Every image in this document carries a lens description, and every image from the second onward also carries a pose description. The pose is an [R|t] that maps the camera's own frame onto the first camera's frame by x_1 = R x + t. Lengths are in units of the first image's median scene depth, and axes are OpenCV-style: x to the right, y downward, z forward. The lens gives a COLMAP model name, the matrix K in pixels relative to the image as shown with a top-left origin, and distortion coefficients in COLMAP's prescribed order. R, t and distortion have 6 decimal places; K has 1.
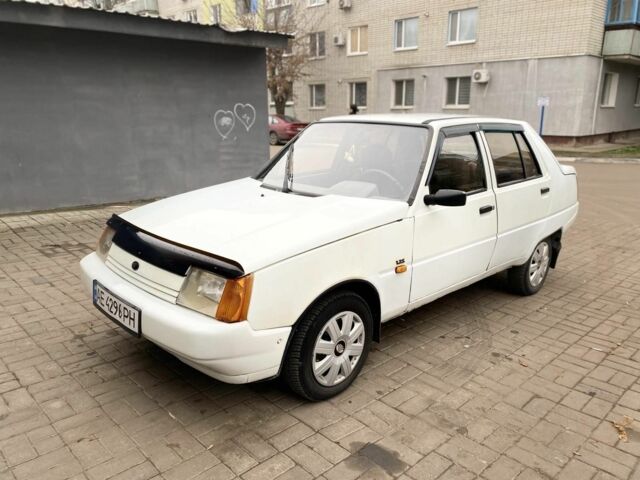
lens RADIAL K [[486.1, 0, 319.0], [0, 486.1, 240.0], [0, 0, 1]] dist [0.028451, -0.023497]
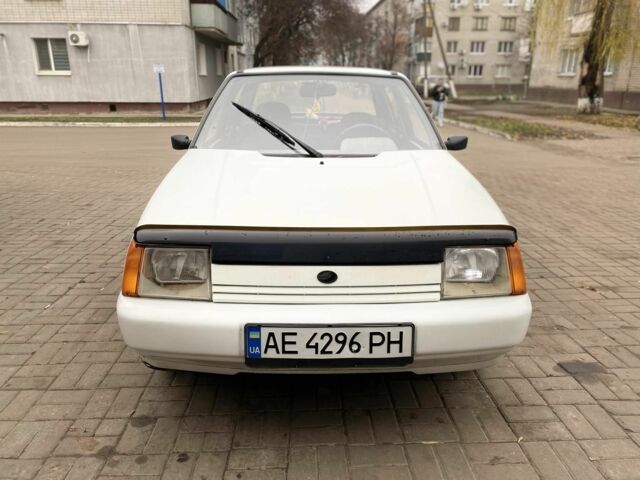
lens RADIAL K [[486.1, 0, 316.6], [0, 486.1, 241.2], [0, 0, 1]] dist [0.028451, -0.023497]
pose [[0.674062, -0.230377, 0.701831, -0.664289], [0.189186, 0.972274, 0.137450, -0.072215], [-0.714038, 0.040127, 0.698956, 0.418338]]
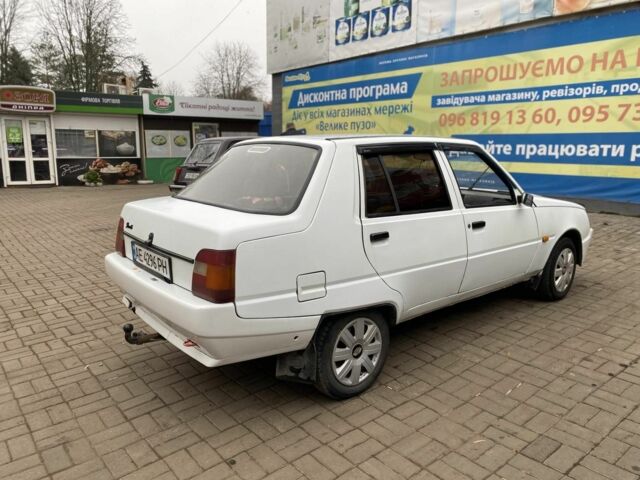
lens RADIAL K [[486.1, 0, 320.8], [0, 486.1, 240.6], [0, 0, 1]] dist [0.028451, -0.023497]
pose [[-0.997040, -0.028403, 0.071449, 0.263766], [0.005697, 0.899422, 0.437044, -0.591014], [-0.076676, 0.436157, -0.896598, 2.359985]]
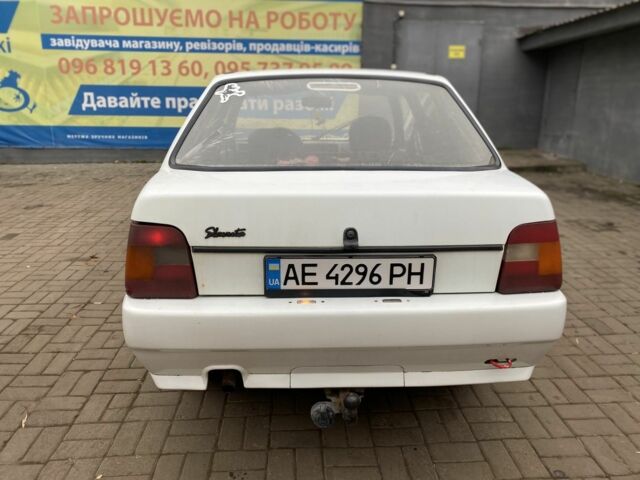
lens RADIAL K [[486.1, 0, 321.6], [0, 486.1, 237.4], [0, 0, 1]] dist [0.028451, -0.023497]
pose [[-0.649829, 0.183596, -0.737573, 1.004144], [-0.208352, 0.890192, 0.405151, -0.416464], [0.730966, 0.416954, -0.540220, 1.859463]]
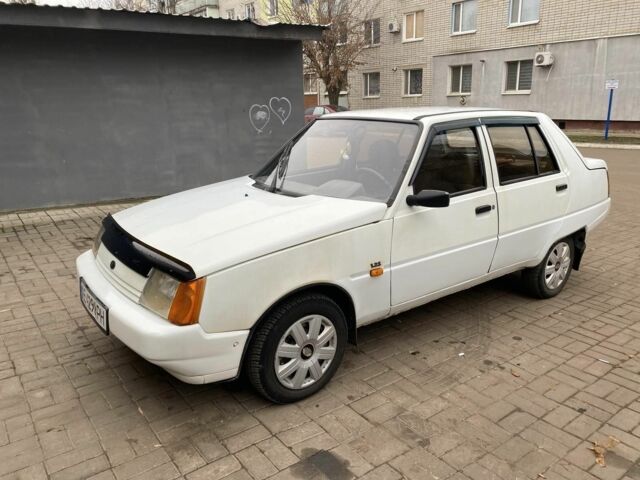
lens RADIAL K [[486.1, 0, 318.4], [0, 486.1, 239.7], [0, 0, 1]] dist [0.028451, -0.023497]
pose [[0.992216, 0.011684, -0.123983, 0.145854], [-0.009105, 0.999731, 0.021346, -0.021207], [0.124199, -0.020051, 0.992055, 0.018847]]
